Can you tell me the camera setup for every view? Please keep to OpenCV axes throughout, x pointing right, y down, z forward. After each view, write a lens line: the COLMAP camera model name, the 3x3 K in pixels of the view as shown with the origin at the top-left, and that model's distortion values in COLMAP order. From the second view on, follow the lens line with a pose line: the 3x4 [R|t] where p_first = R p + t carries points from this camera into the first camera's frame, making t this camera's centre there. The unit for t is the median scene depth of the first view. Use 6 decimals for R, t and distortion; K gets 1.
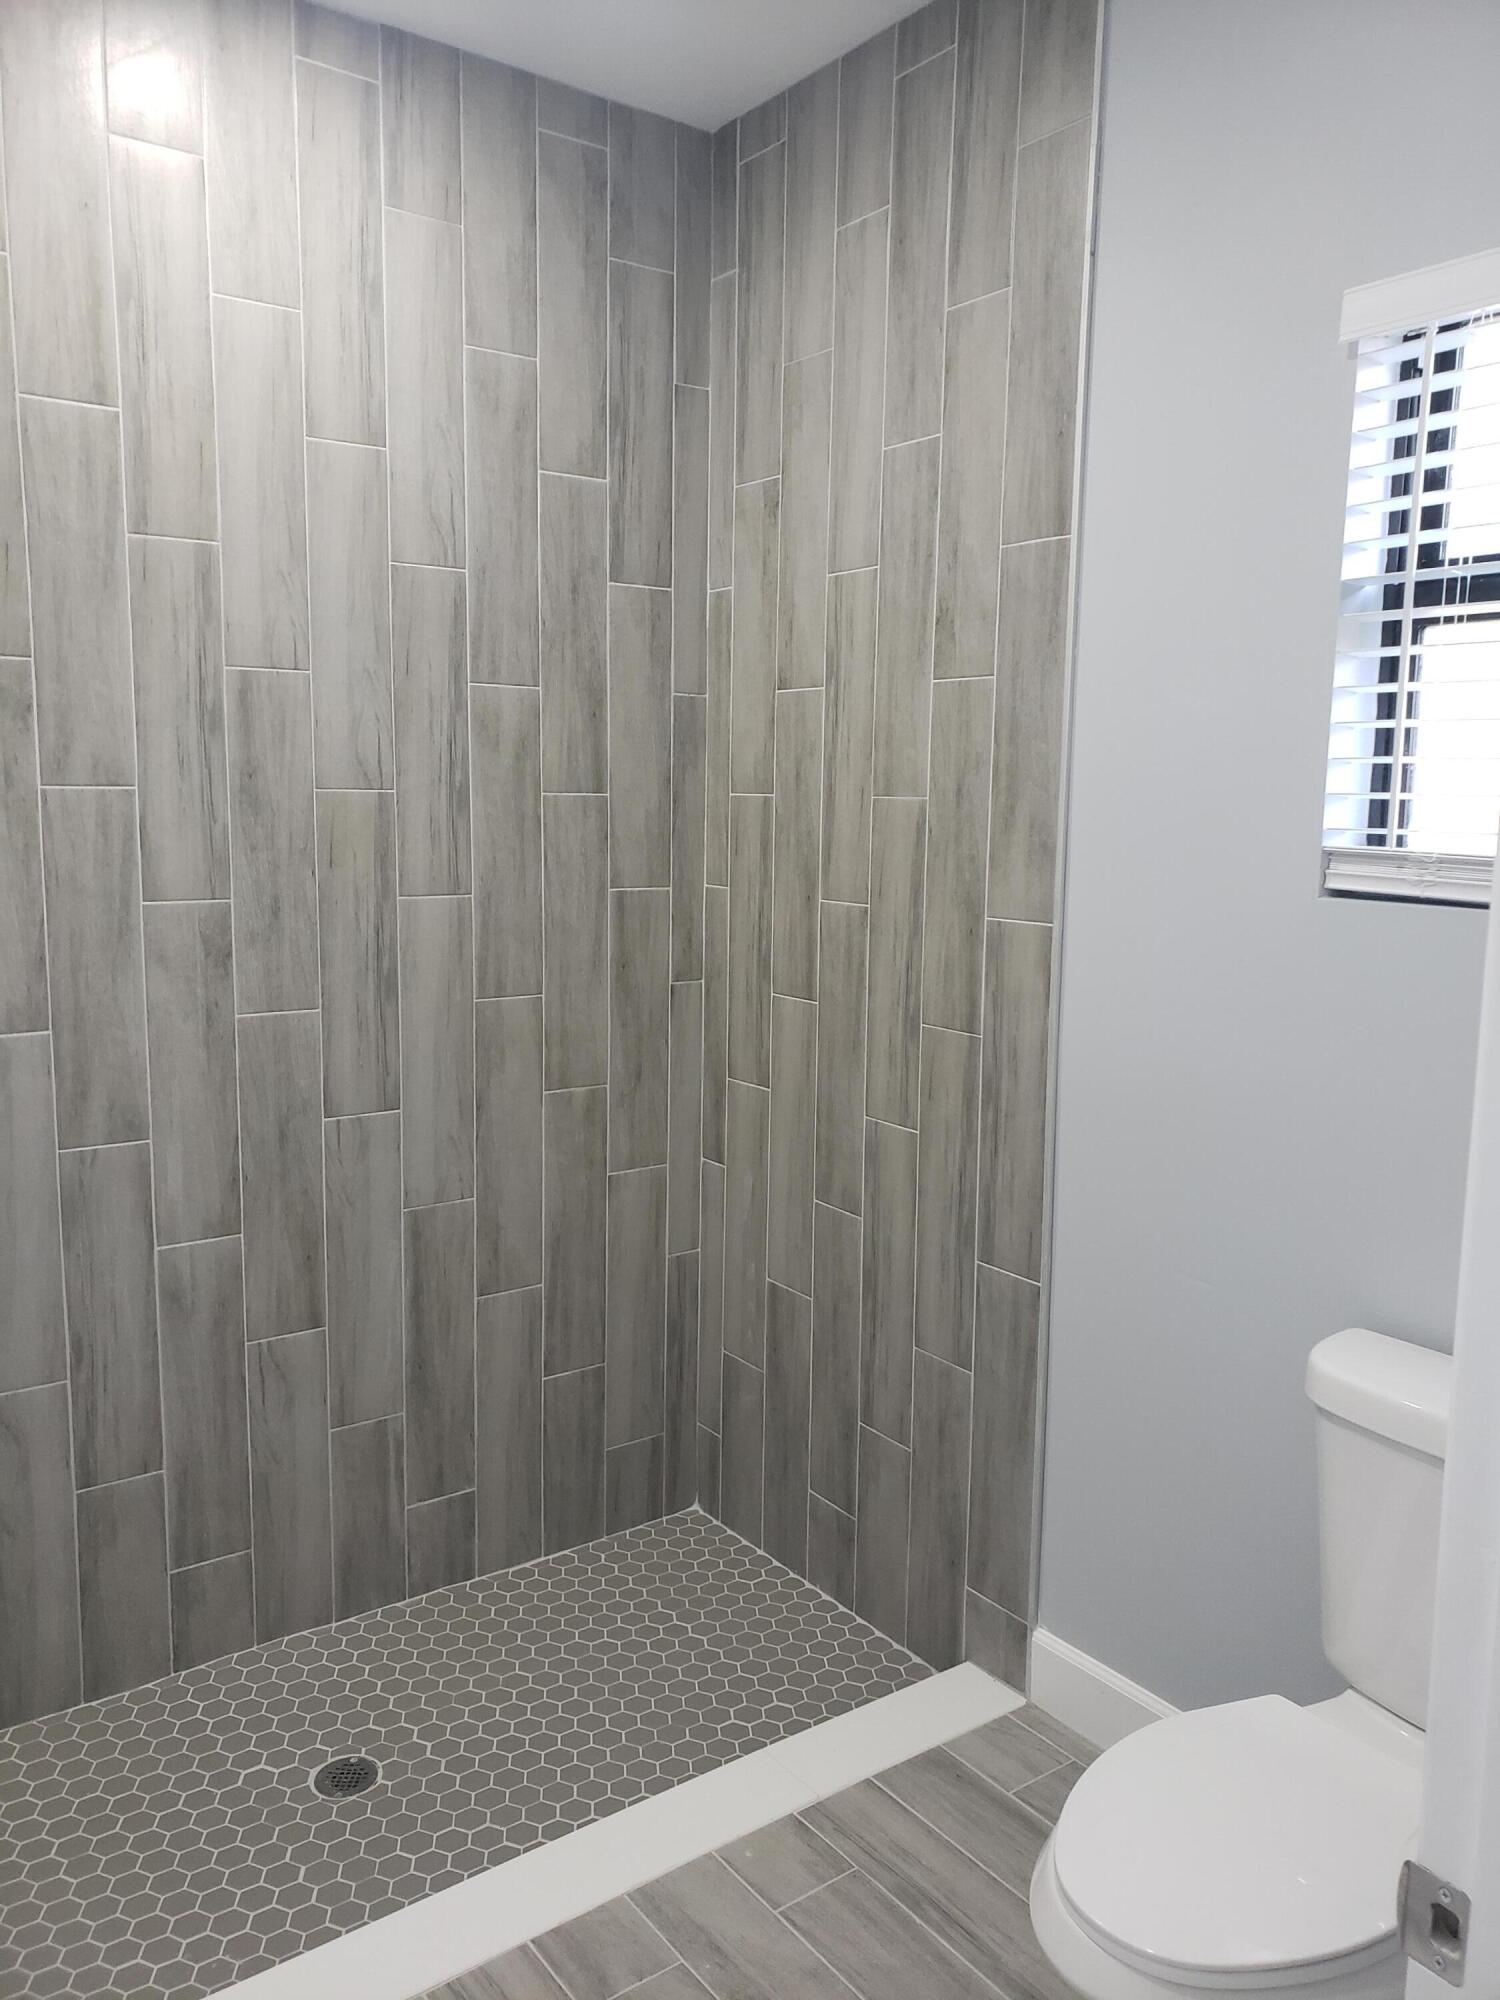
lens RADIAL K [[1543.6, 0, 746.8], [0, 1543.6, 990.6], [0, 0, 1]] dist [0.014371, 0.021187]
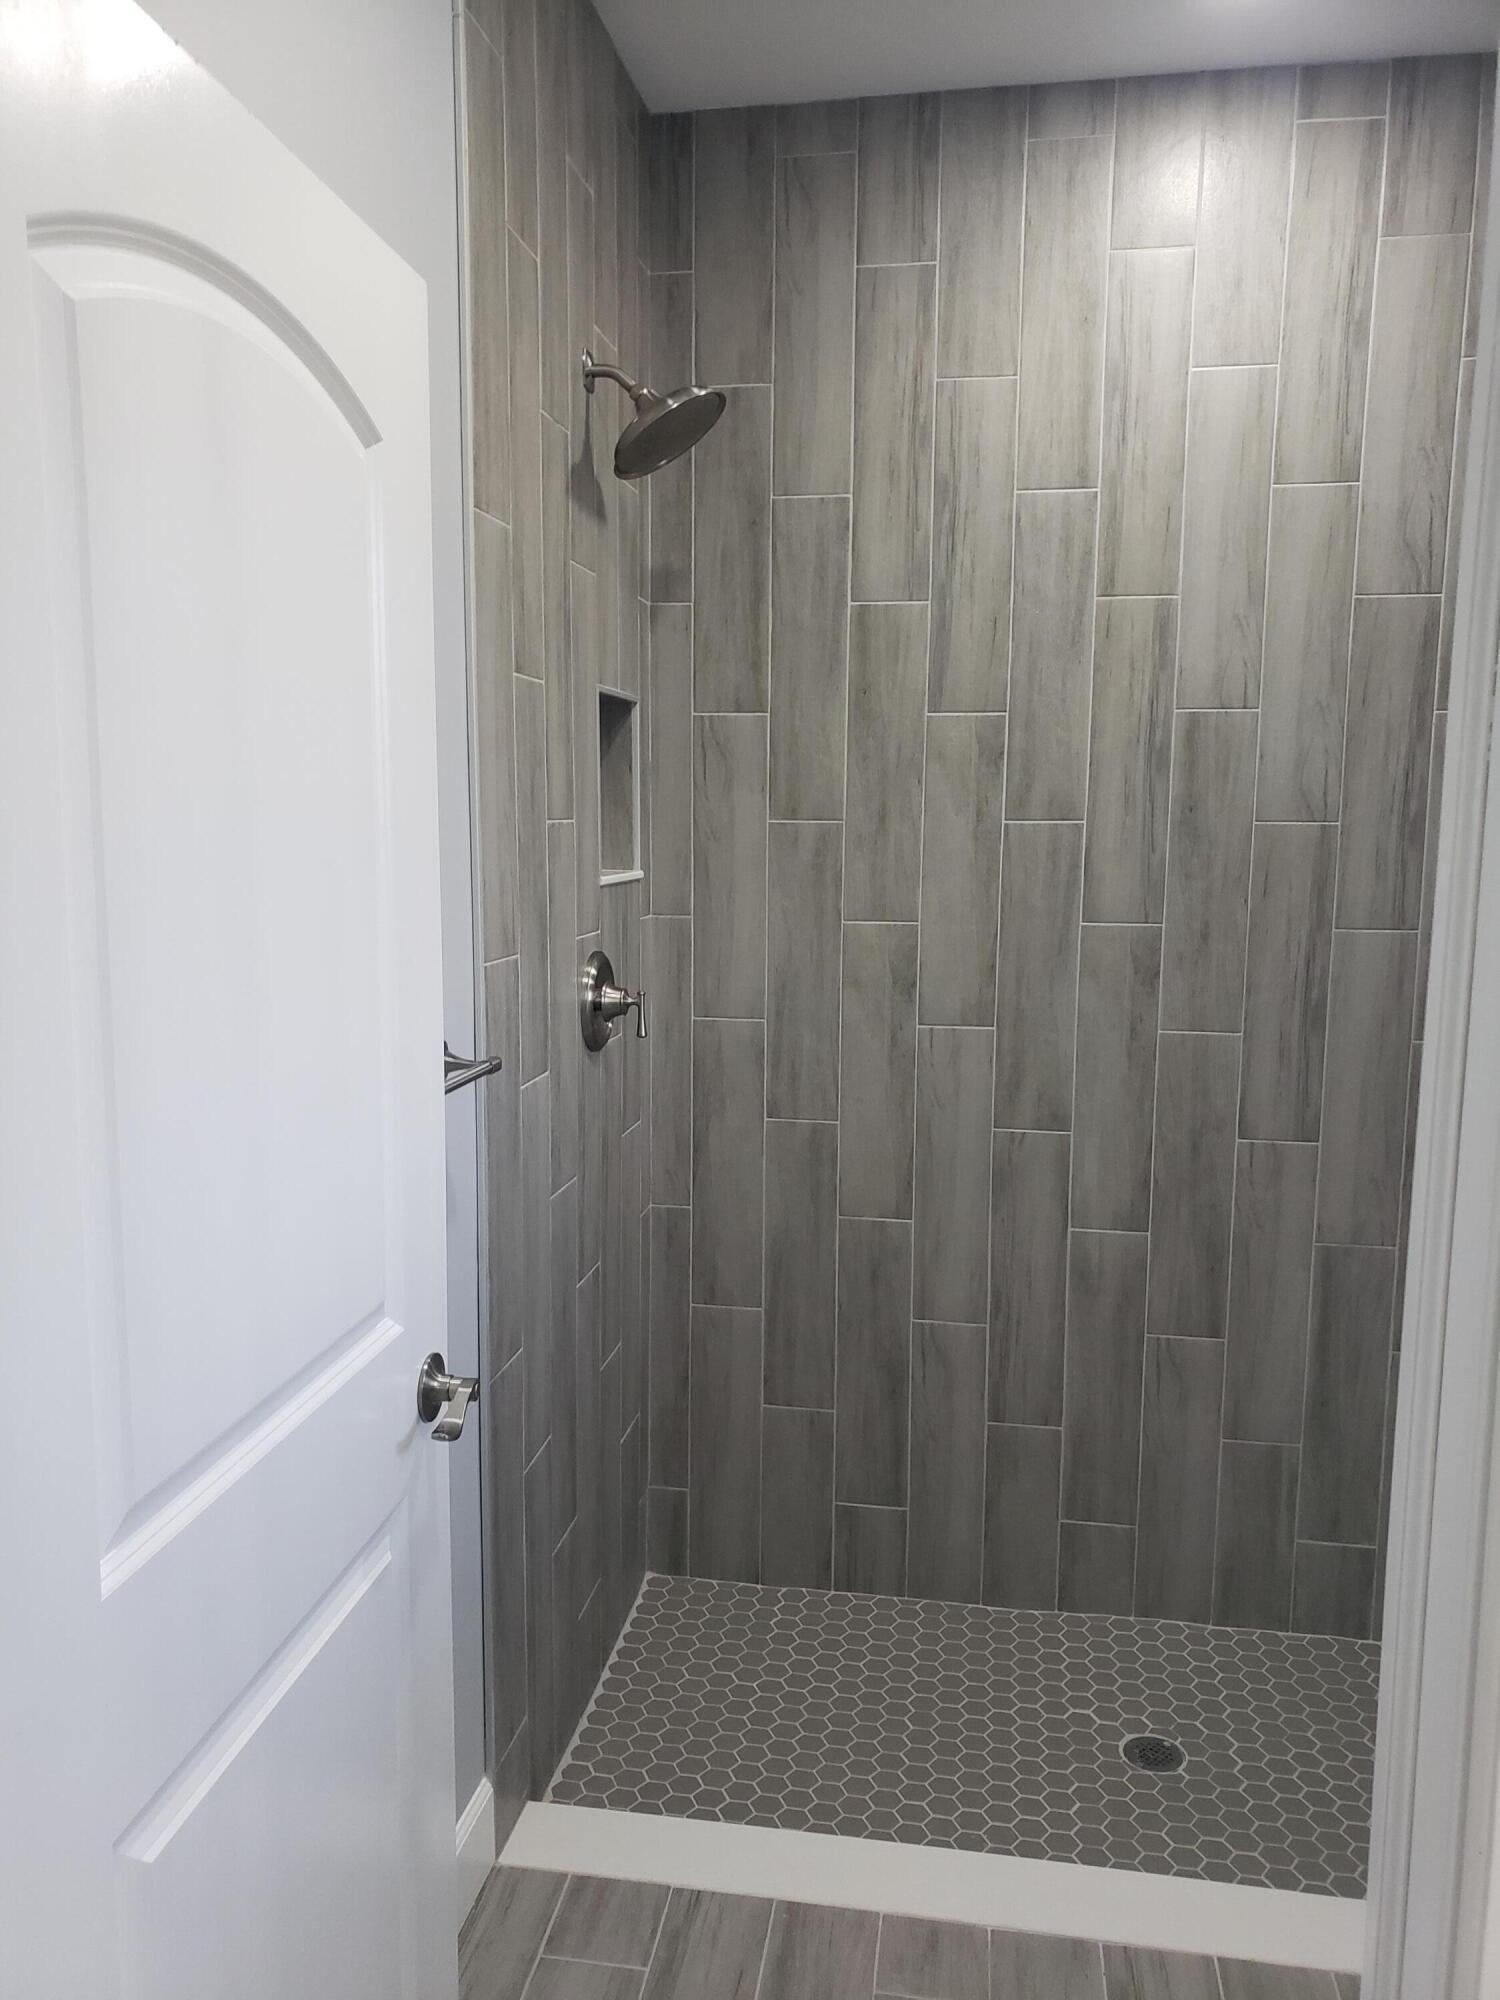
lens RADIAL K [[1543.6, 0, 749.1], [0, 1543.6, 1006.4], [0, 0, 1]] dist [0.014371, 0.021187]
pose [[0.711858, 0.082174, -0.697500, 0.222006], [-0.093539, 0.995377, 0.021803, 0.002527], [0.696067, 0.049723, 0.716253, 0.024814]]
